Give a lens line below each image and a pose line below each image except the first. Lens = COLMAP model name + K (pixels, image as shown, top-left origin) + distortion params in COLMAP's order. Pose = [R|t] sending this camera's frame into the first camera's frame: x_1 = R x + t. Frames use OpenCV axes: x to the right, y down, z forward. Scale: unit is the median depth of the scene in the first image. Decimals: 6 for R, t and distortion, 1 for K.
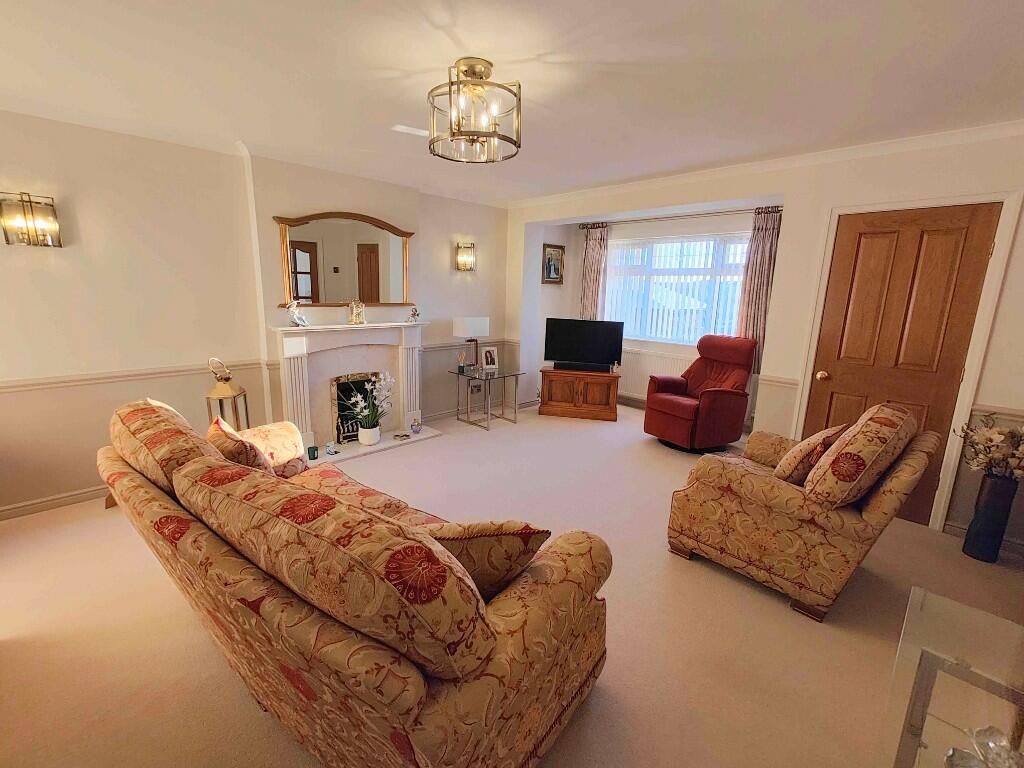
lens RADIAL K [[471.3, 0, 512.0], [0, 471.3, 384.0], [0, 0, 1]] dist [0.002142, 0.000326]
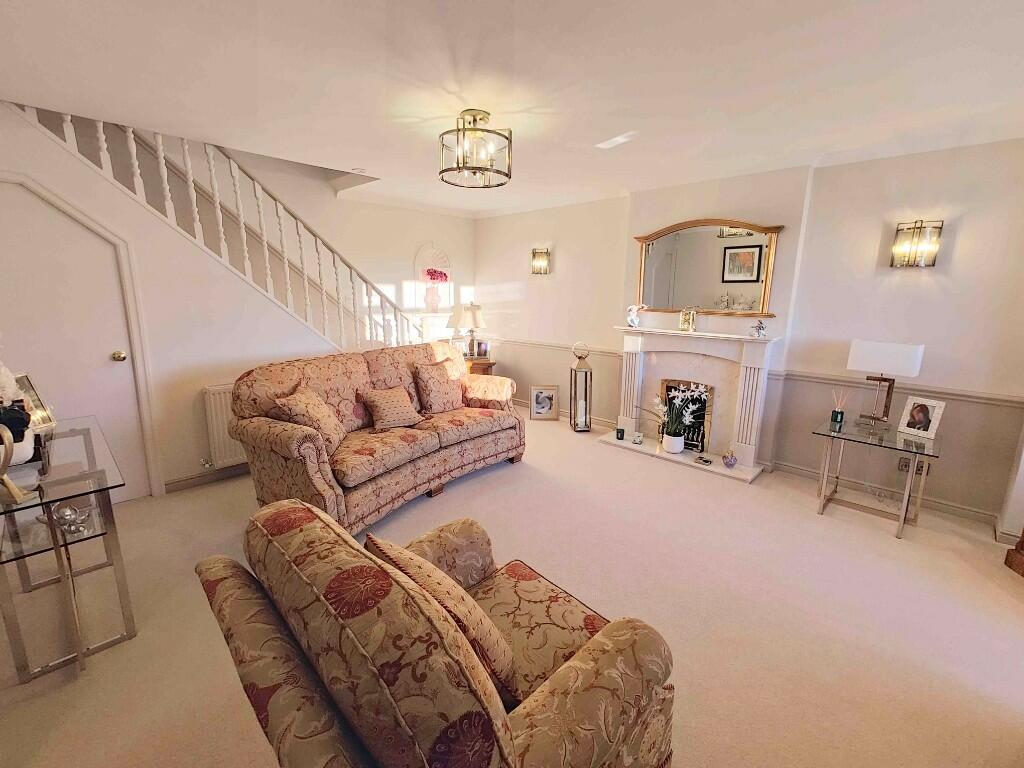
lens RADIAL K [[448.0, 0, 511.3], [0, 448.0, 378.5], [0, 0, 1]] dist [0.004148, 0.000407]
pose [[-0.001517, 0.171422, -0.985197, 0.587740], [-0.211381, 0.962881, 0.167865, -0.105775], [0.977403, 0.208507, 0.034774, 0.595258]]
